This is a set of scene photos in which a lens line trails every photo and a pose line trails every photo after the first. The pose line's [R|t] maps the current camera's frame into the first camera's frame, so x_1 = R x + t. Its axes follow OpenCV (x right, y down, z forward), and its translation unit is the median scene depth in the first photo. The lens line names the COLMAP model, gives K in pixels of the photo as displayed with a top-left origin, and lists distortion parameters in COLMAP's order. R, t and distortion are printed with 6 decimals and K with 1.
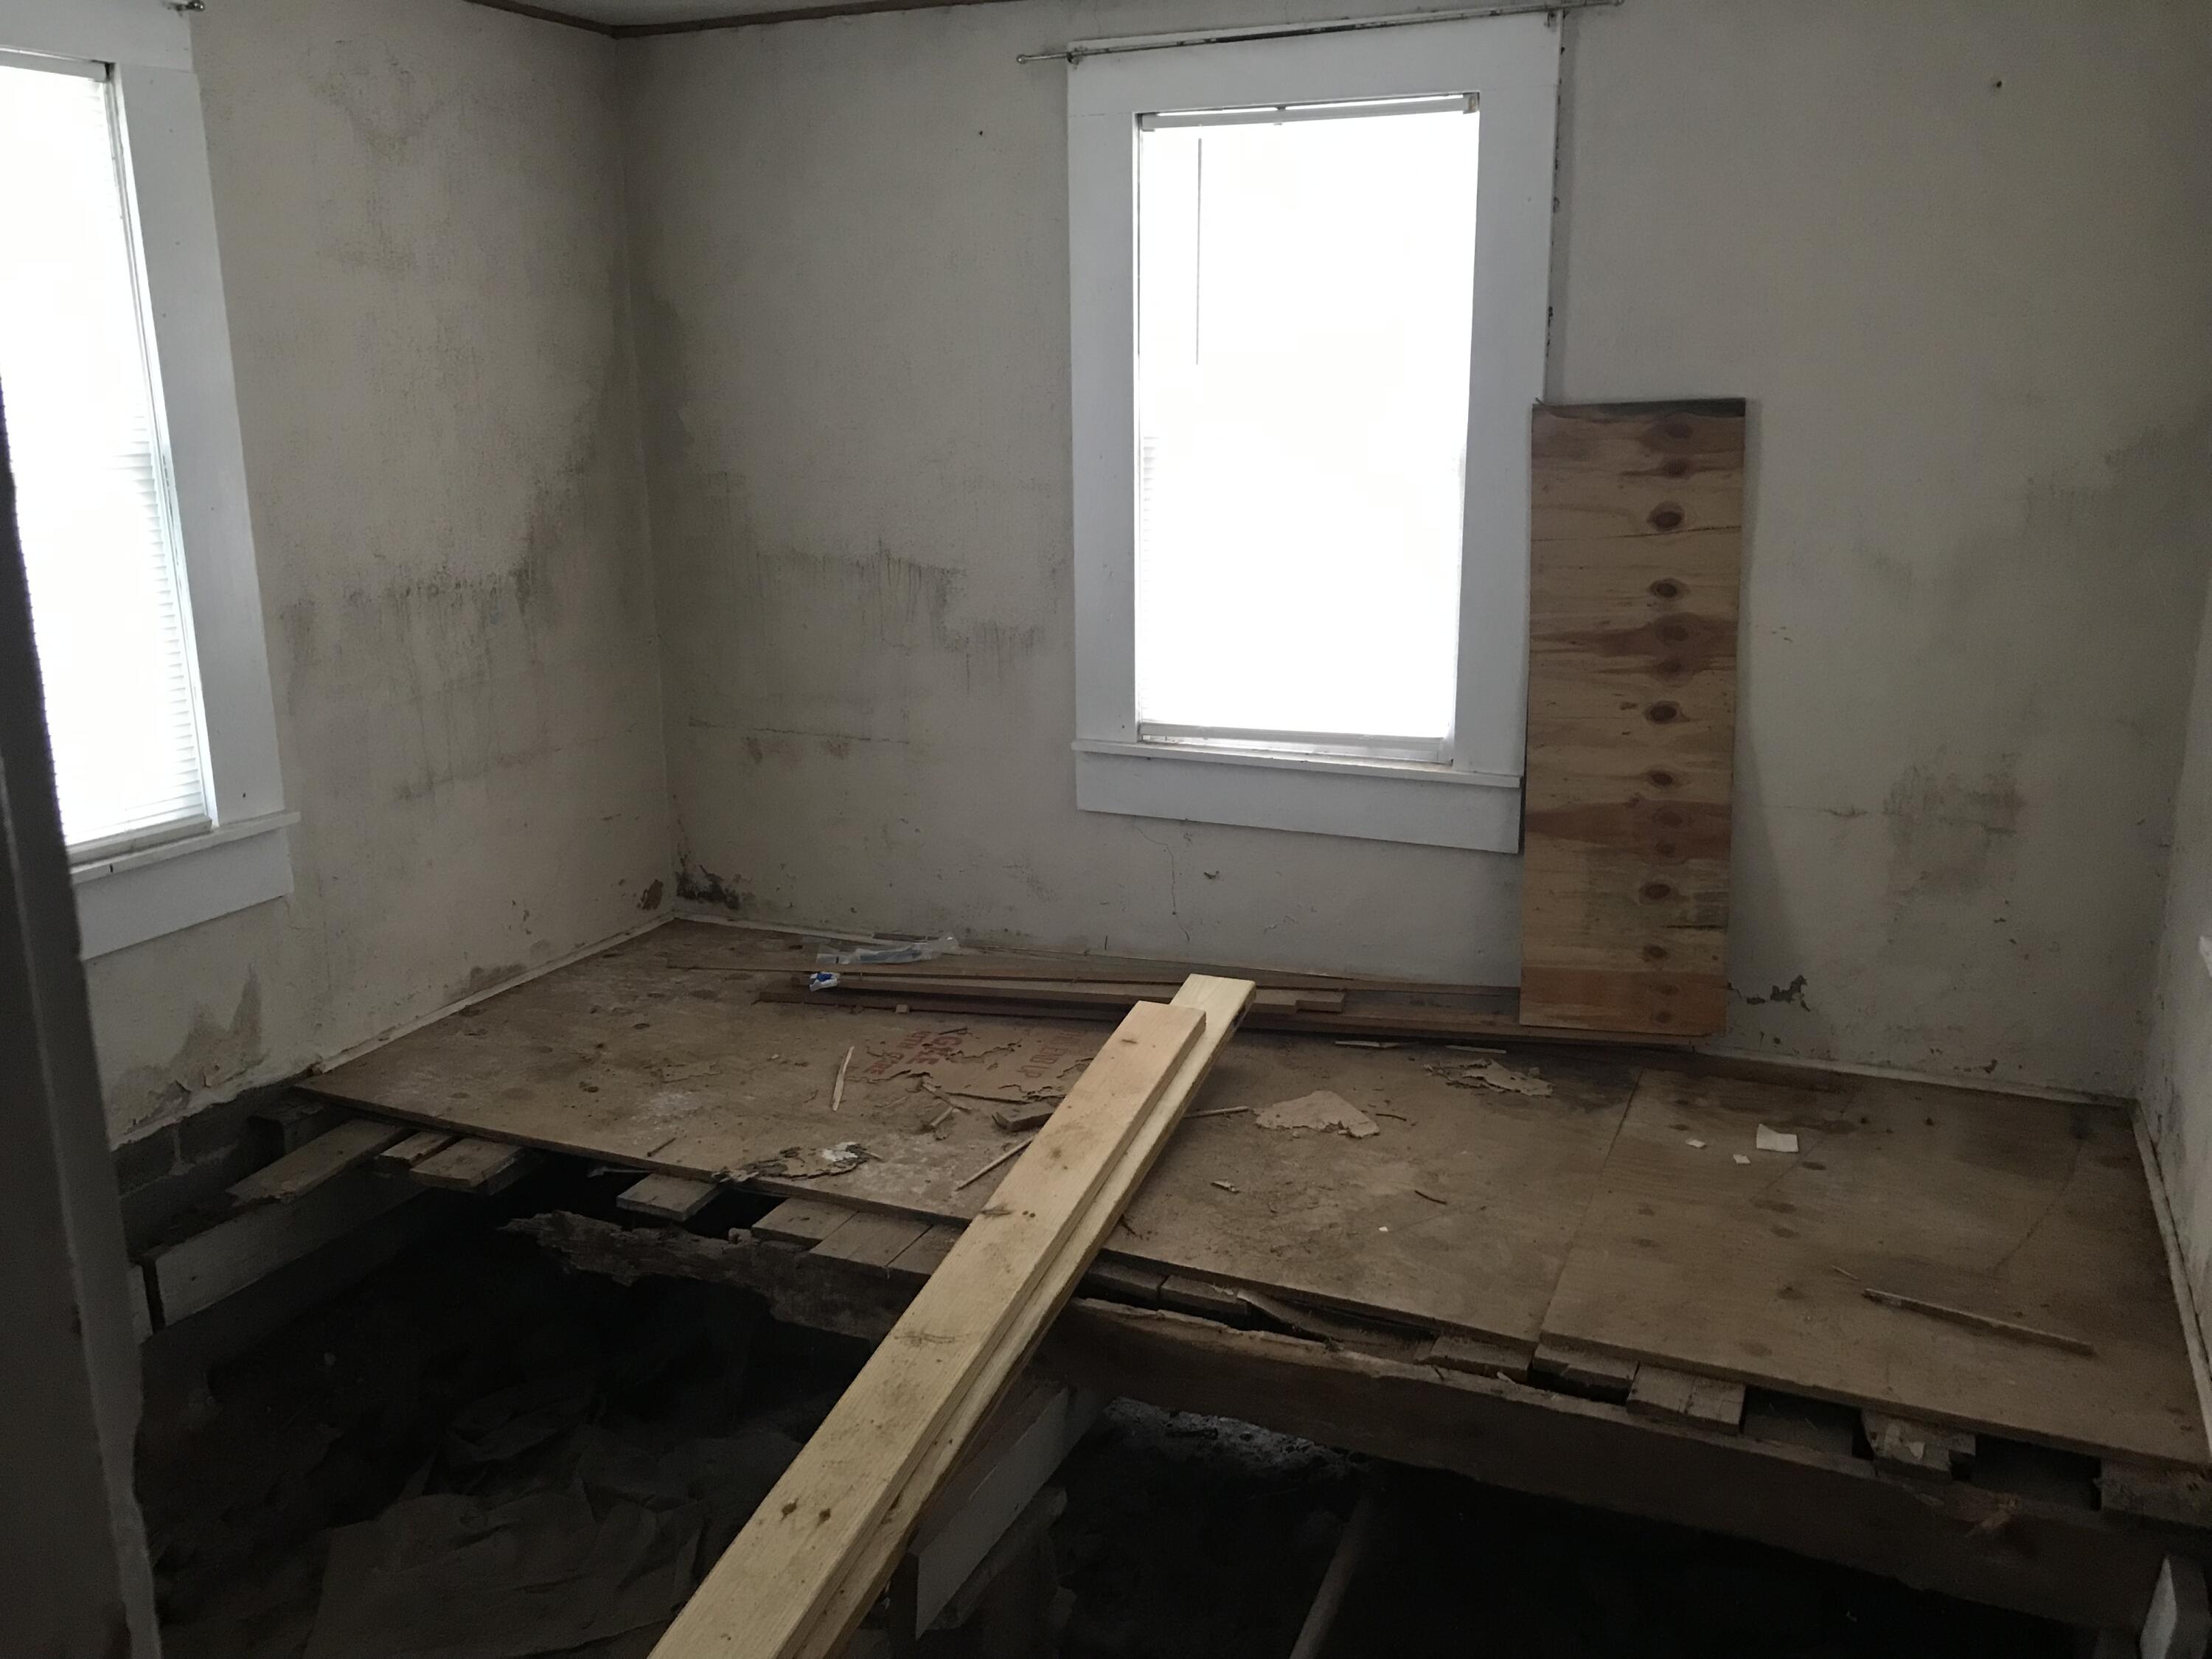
lens RADIAL K [[1823.5, 0, 1125.6], [0, 1823.5, 812.2], [0, 0, 1]] dist [0.034686, -0.046775]
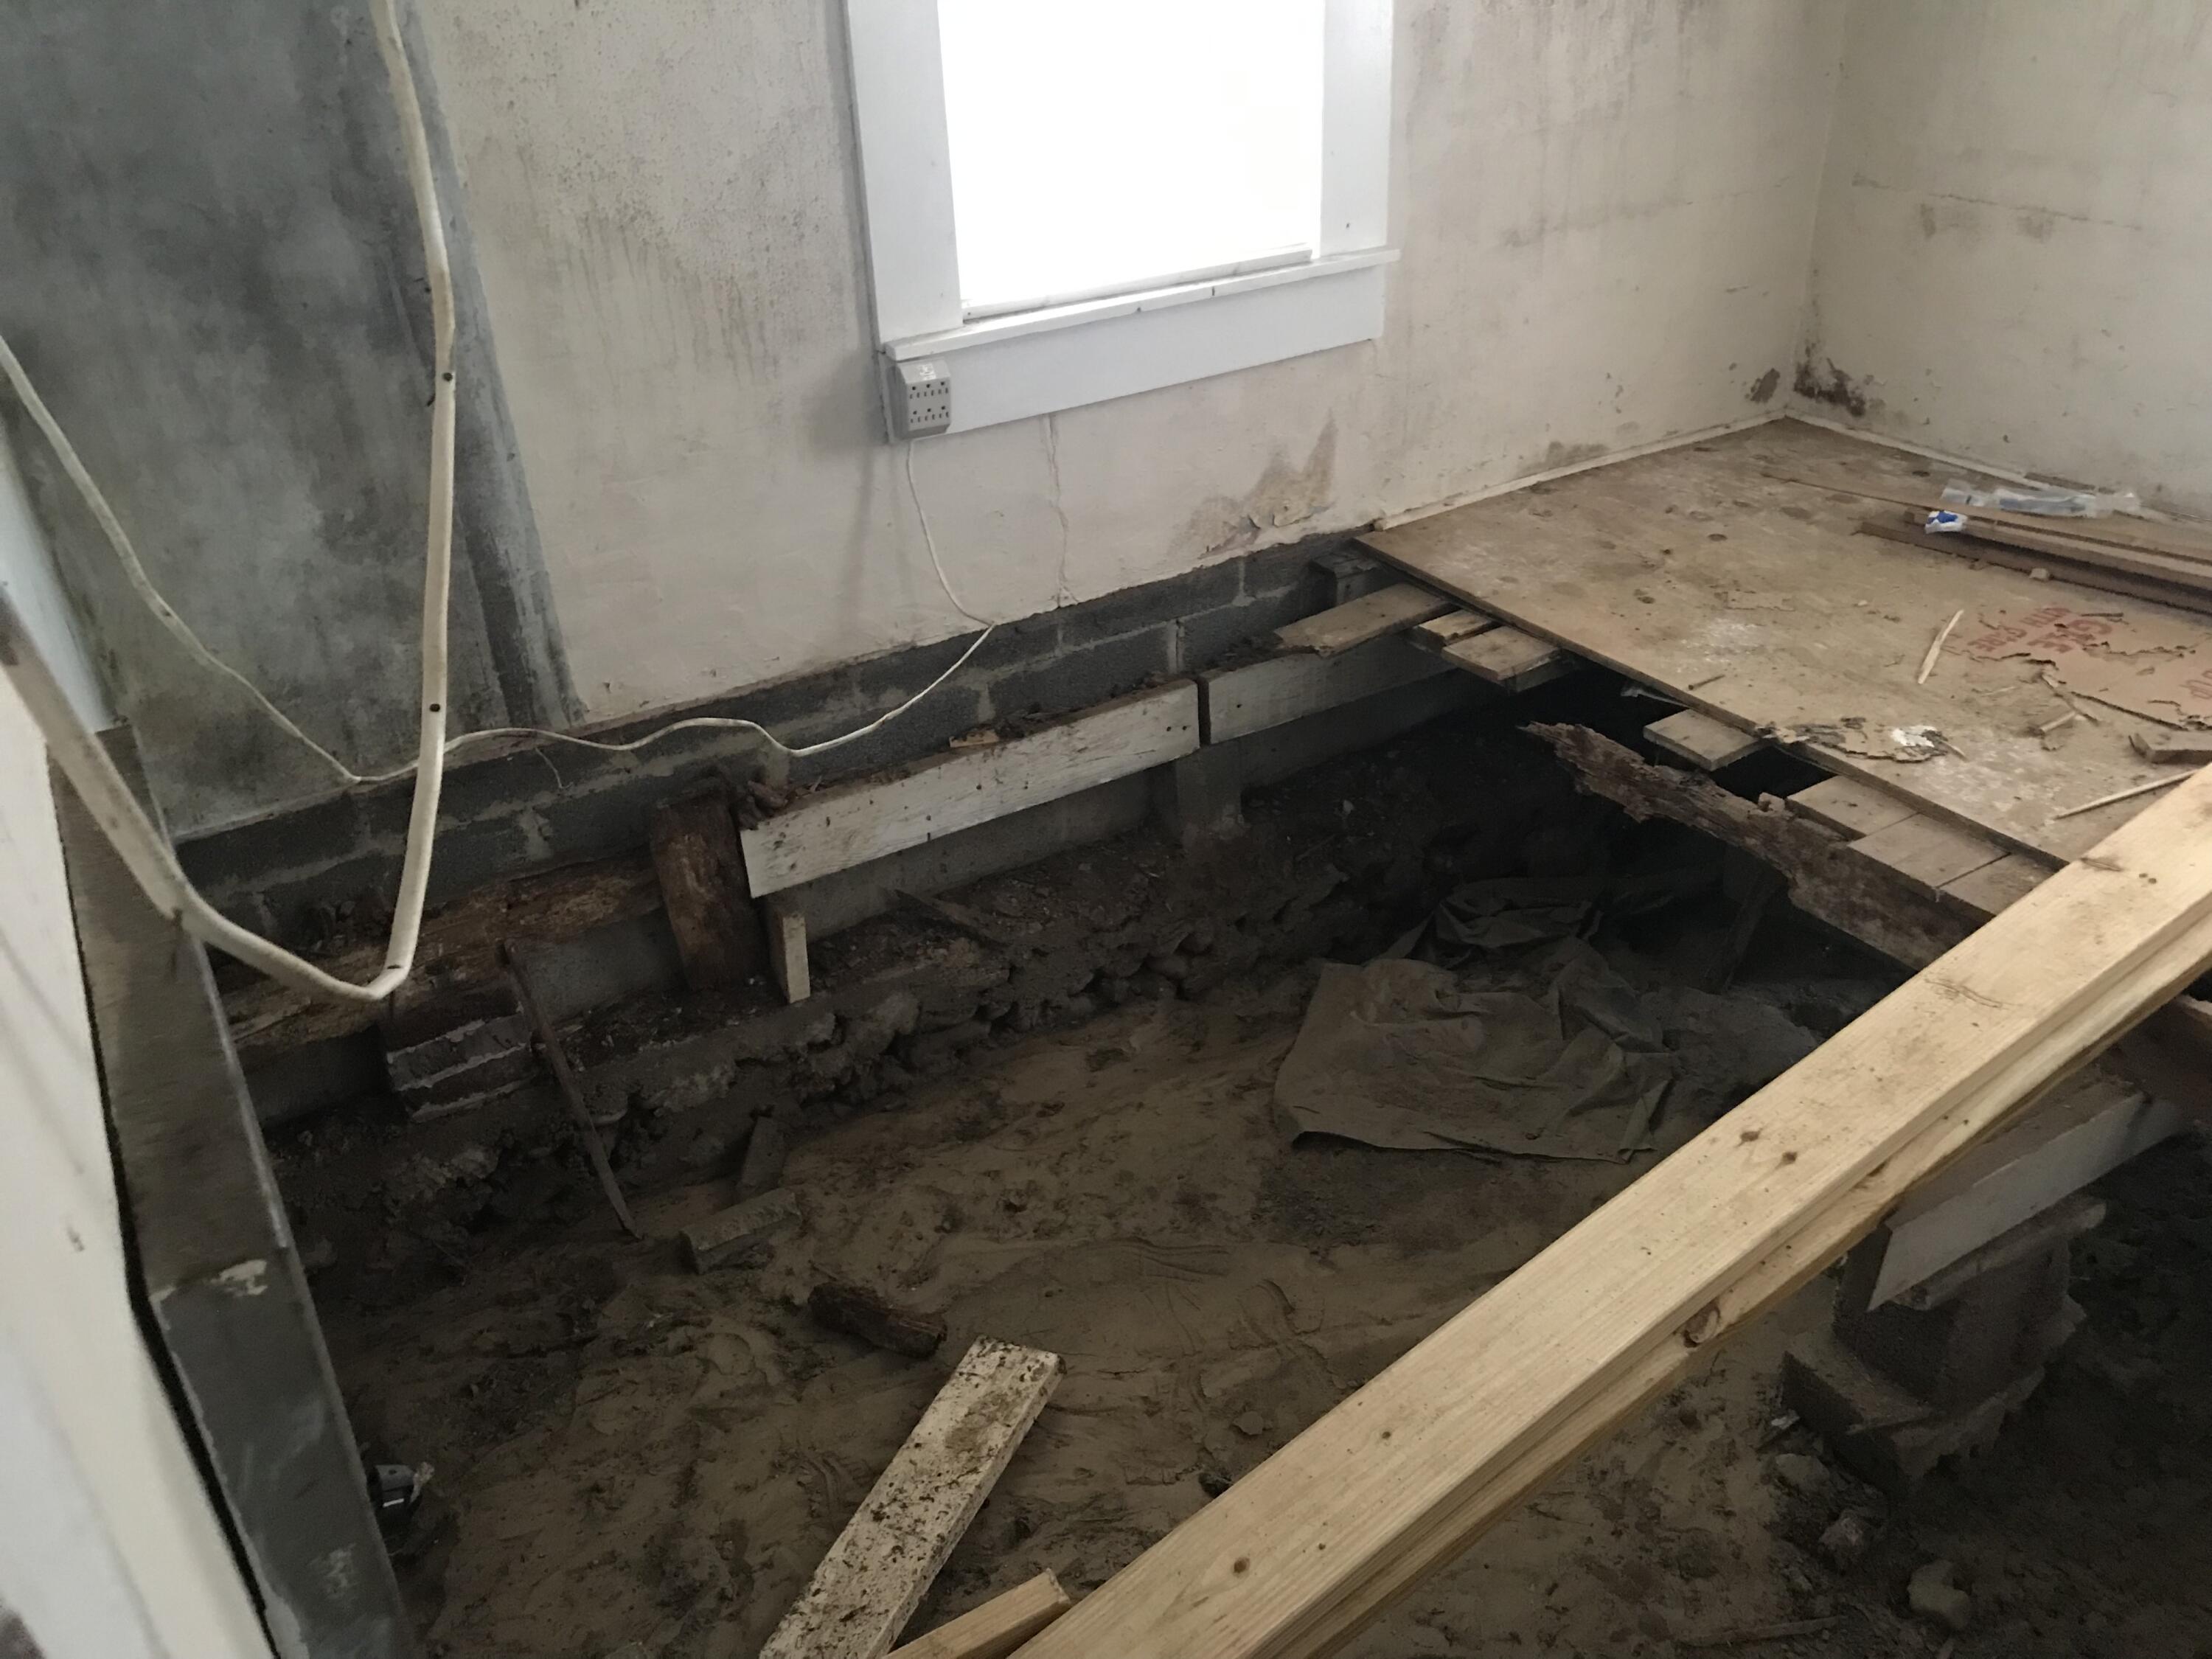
lens RADIAL K [[1826.9, 0, 1106.8], [0, 1826.9, 810.4], [0, 0, 1]] dist [0.004098, 0.020817]
pose [[0.816582, 0.255211, -0.517746, -0.015546], [-0.097578, 0.945073, 0.311953, -0.006829], [0.568922, -0.204215, 0.796633, 0.114823]]
